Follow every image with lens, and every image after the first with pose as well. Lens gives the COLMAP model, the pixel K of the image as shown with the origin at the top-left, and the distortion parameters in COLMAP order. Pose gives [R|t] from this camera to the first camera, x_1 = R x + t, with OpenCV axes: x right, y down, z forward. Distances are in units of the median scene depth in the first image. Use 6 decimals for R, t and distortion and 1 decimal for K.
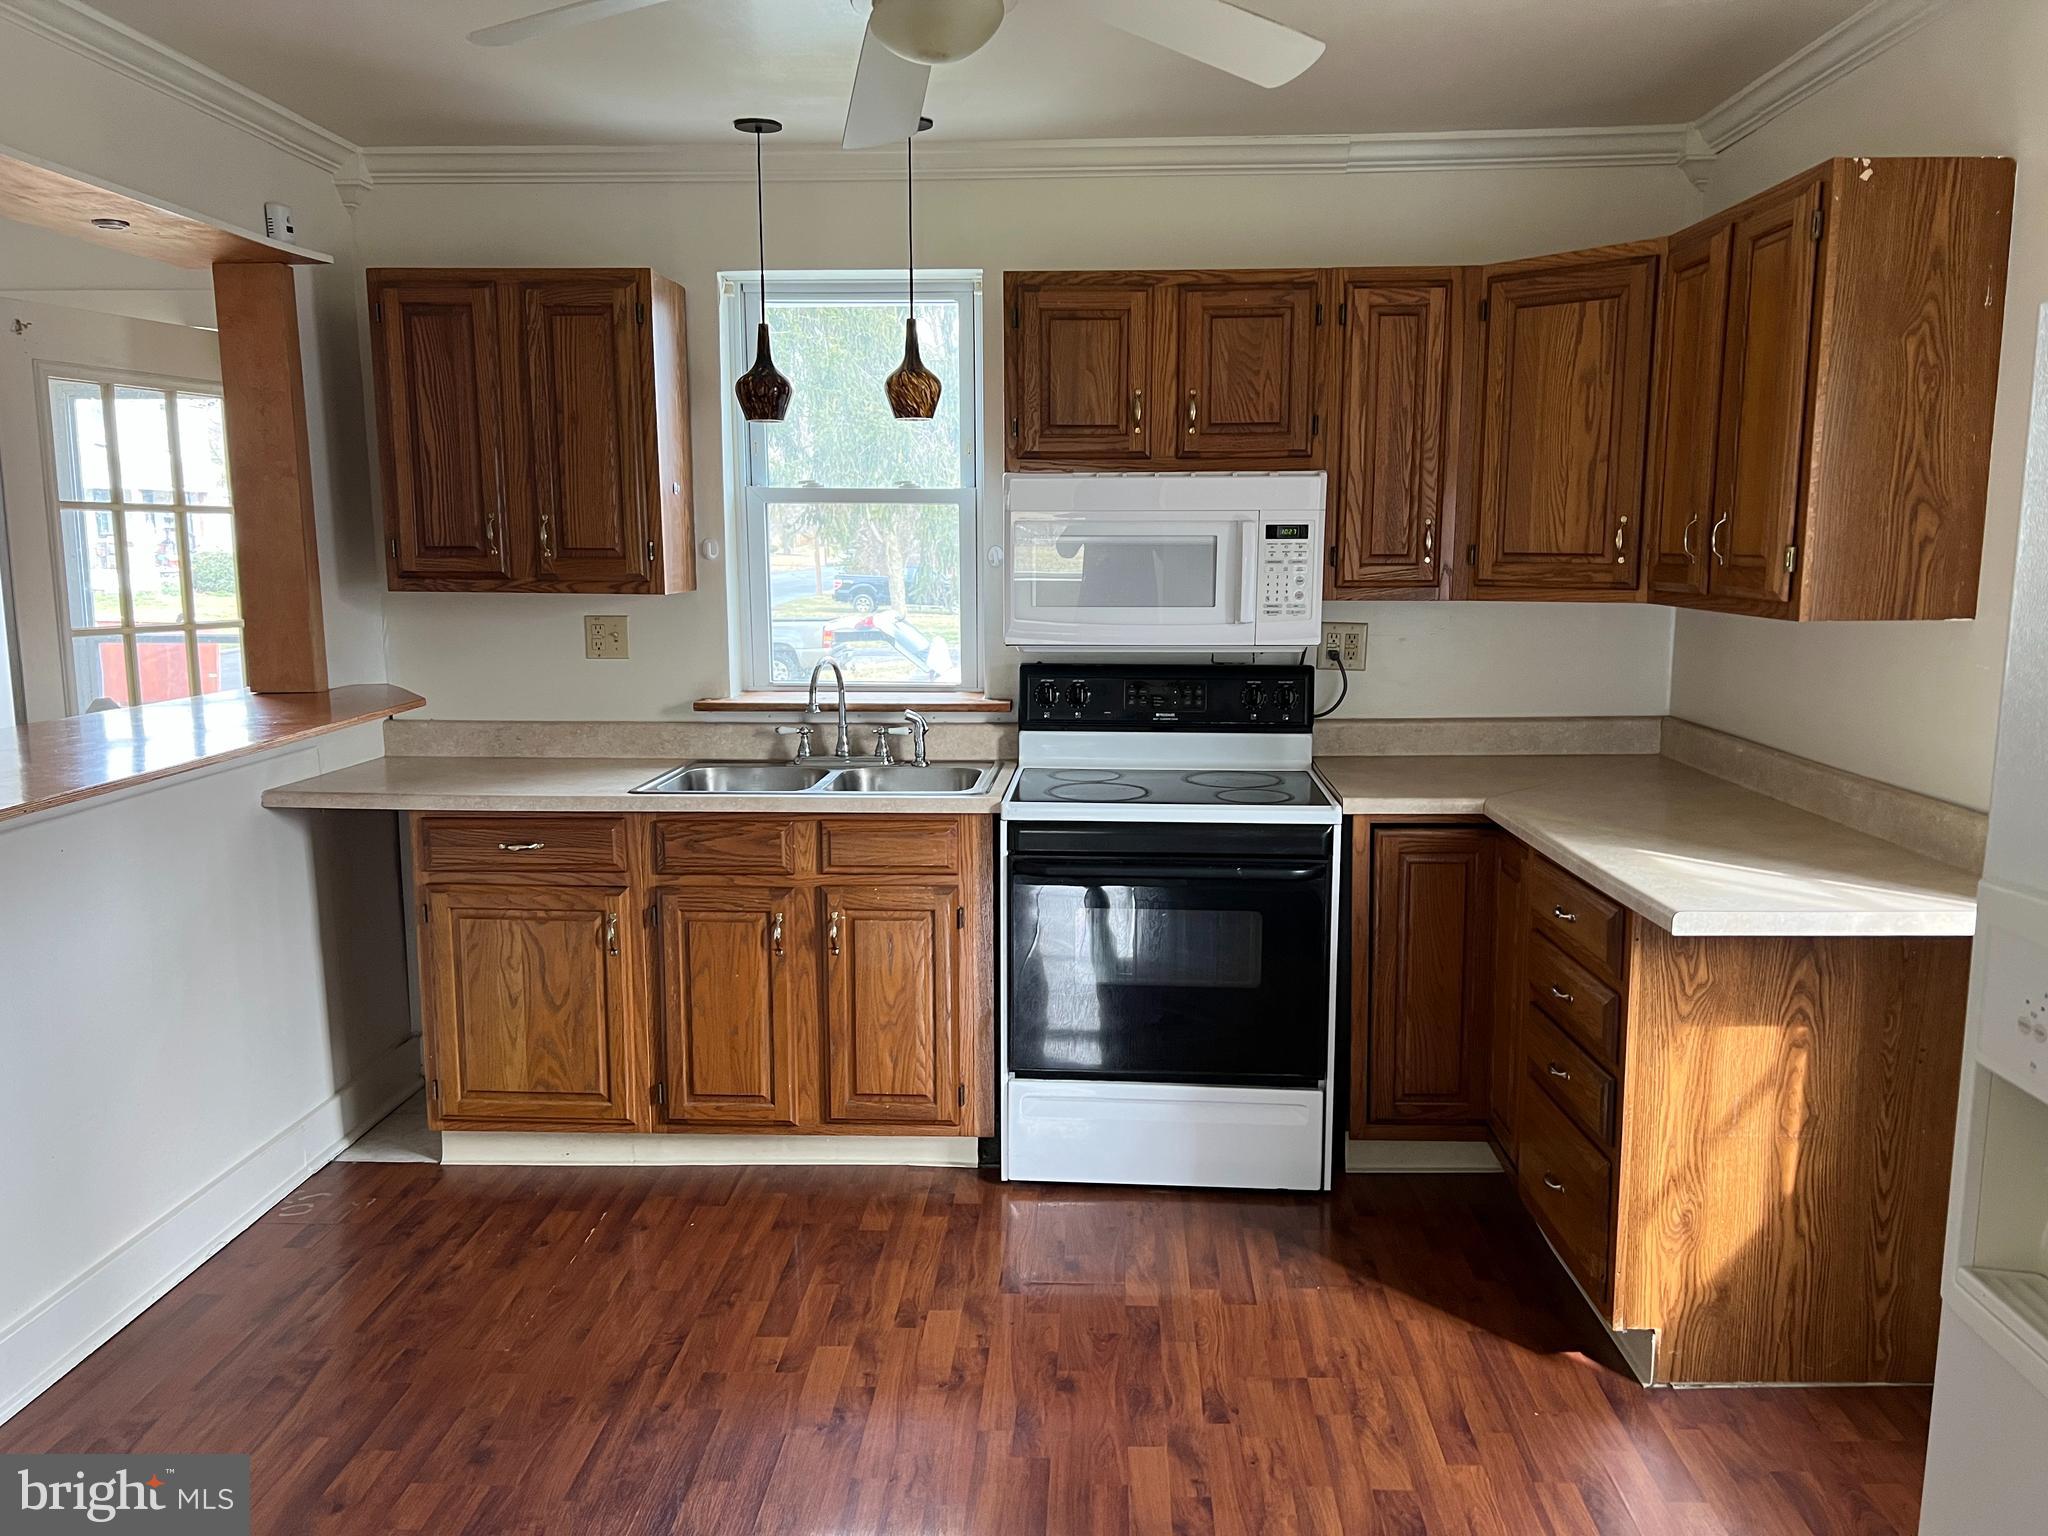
lens RADIAL K [[1556.6, 0, 1024.0], [0, 1556.6, 768.0], [0, 0, 1]] dist [0.129100, -0.134182]
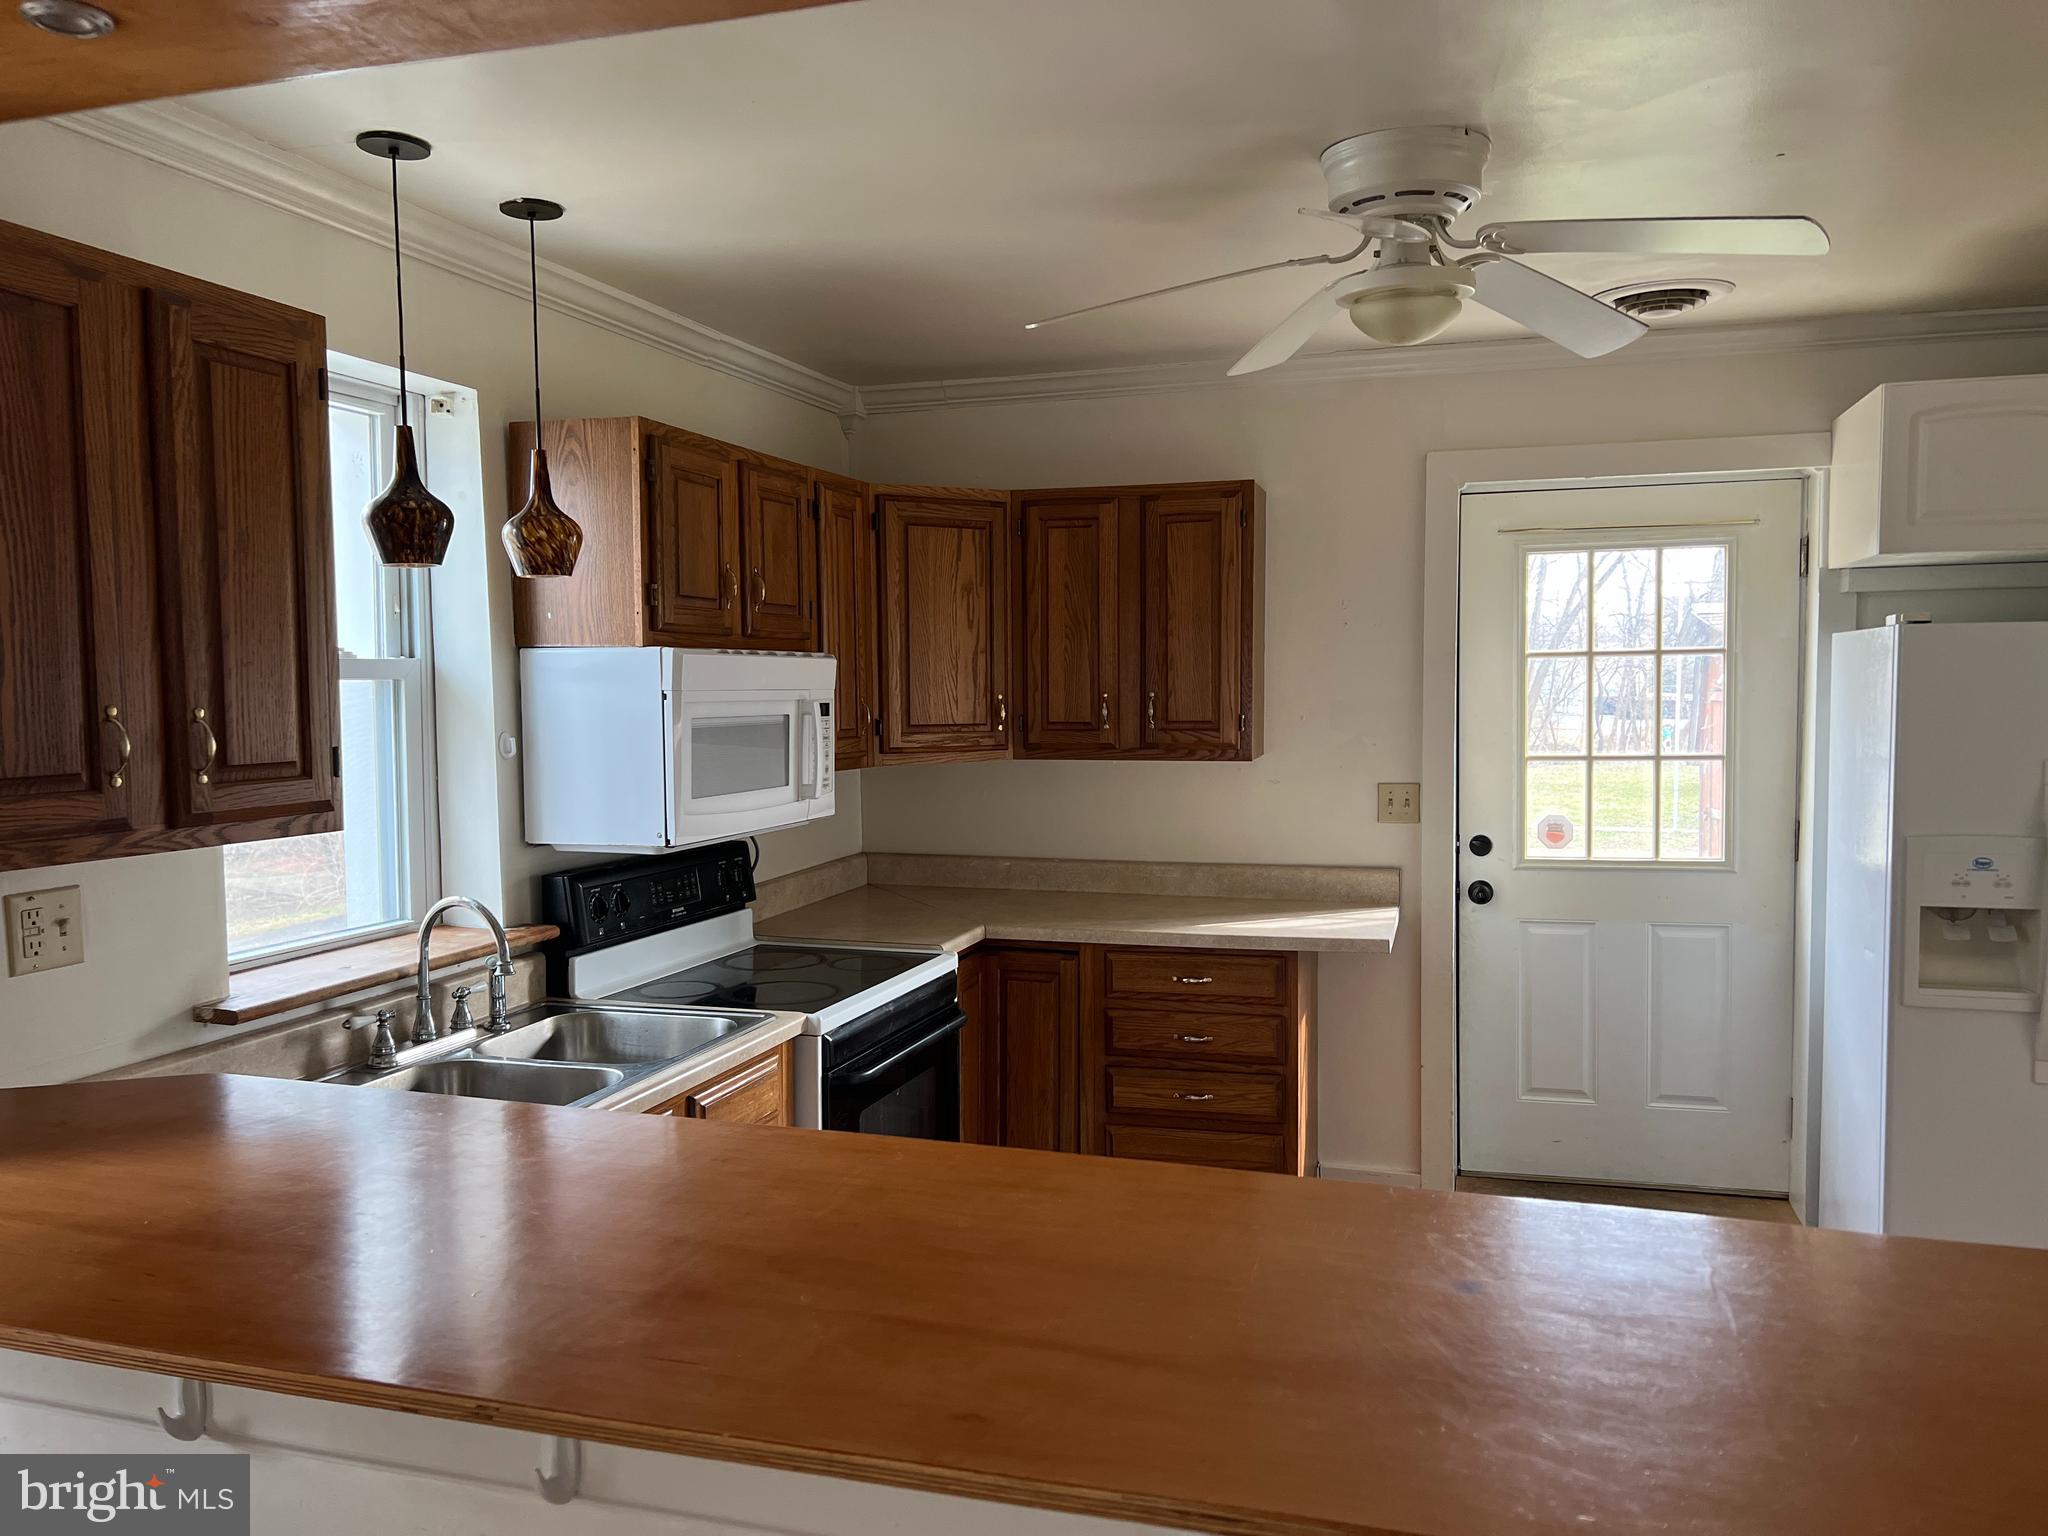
lens RADIAL K [[1556.6, 0, 1024.0], [0, 1556.6, 768.0], [0, 0, 1]] dist [0.129100, -0.134182]
pose [[0.267036, -0.055808, 0.962069, -0.791834], [0.154364, 0.987908, 0.014461, -0.106151], [-0.951243, 0.144648, 0.272422, 0.593368]]
